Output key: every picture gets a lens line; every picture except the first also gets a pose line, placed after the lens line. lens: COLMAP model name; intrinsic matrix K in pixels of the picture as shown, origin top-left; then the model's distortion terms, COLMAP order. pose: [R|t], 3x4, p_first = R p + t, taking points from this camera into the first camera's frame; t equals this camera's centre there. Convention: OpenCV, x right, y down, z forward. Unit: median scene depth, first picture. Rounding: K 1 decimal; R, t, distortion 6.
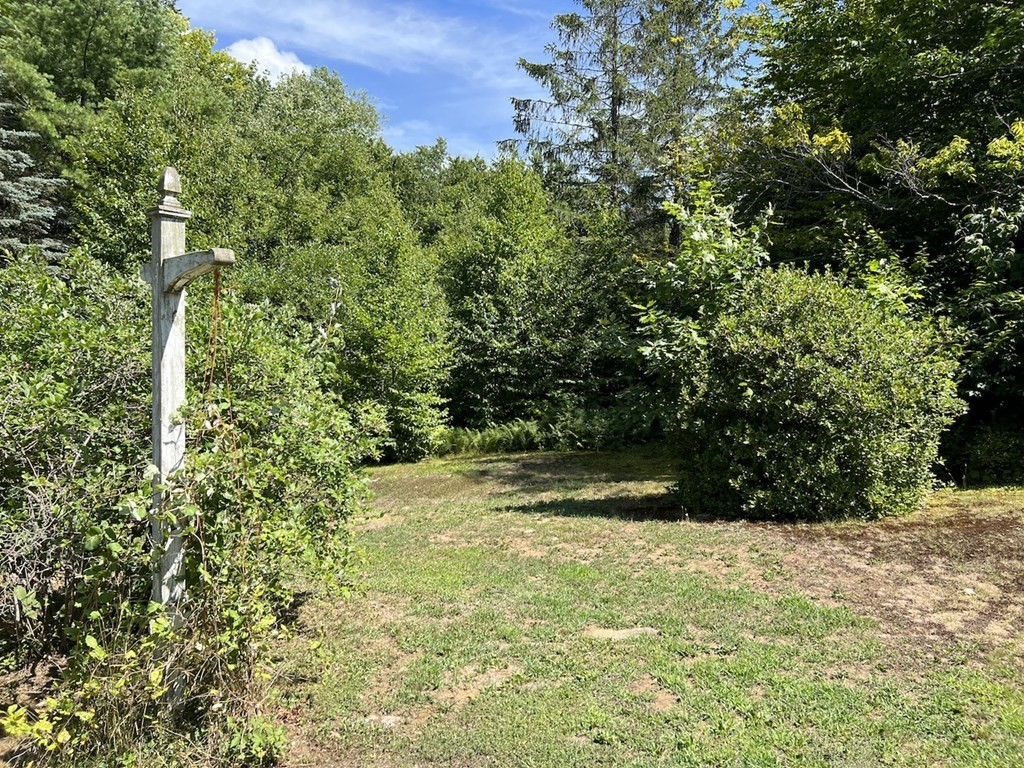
lens RADIAL K [[770.0, 0, 517.1], [0, 770.0, 389.1], [0, 0, 1]] dist [0.061797, -0.074509]
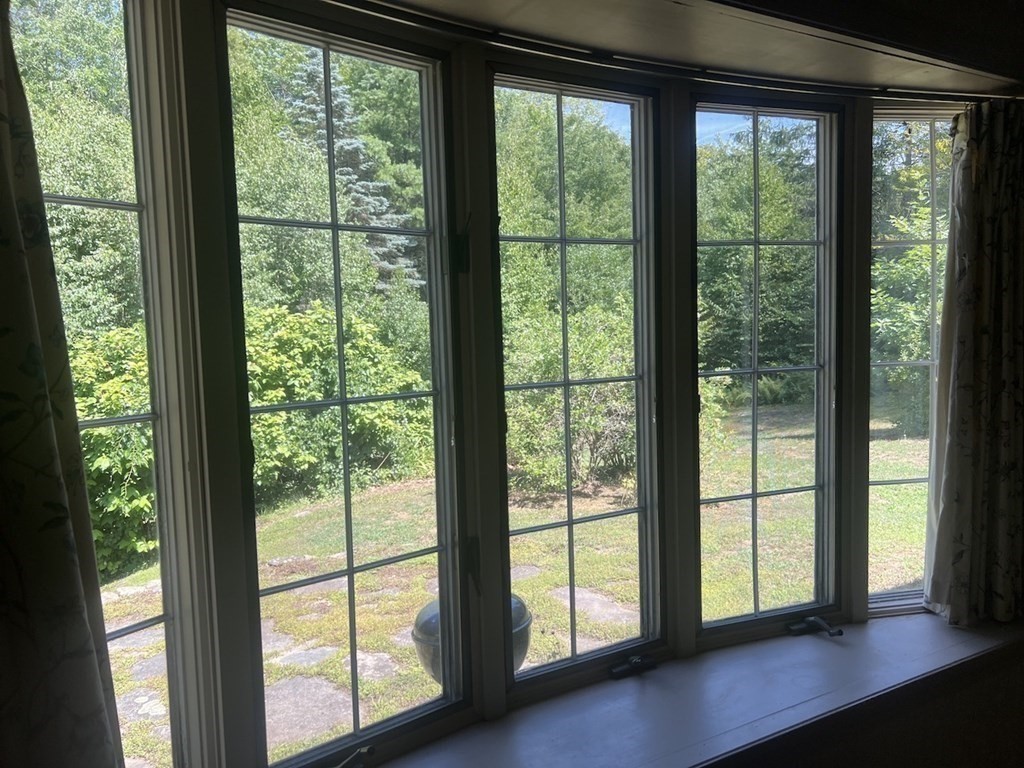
lens RADIAL K [[770.0, 0, 517.1], [0, 770.0, 389.1], [0, 0, 1]] dist [0.061797, -0.074509]
pose [[0.961682, -0.026453, -0.272888, -0.080889], [0.038395, 0.998520, 0.038515, -0.014958], [0.271465, -0.047517, 0.961275, -0.576596]]
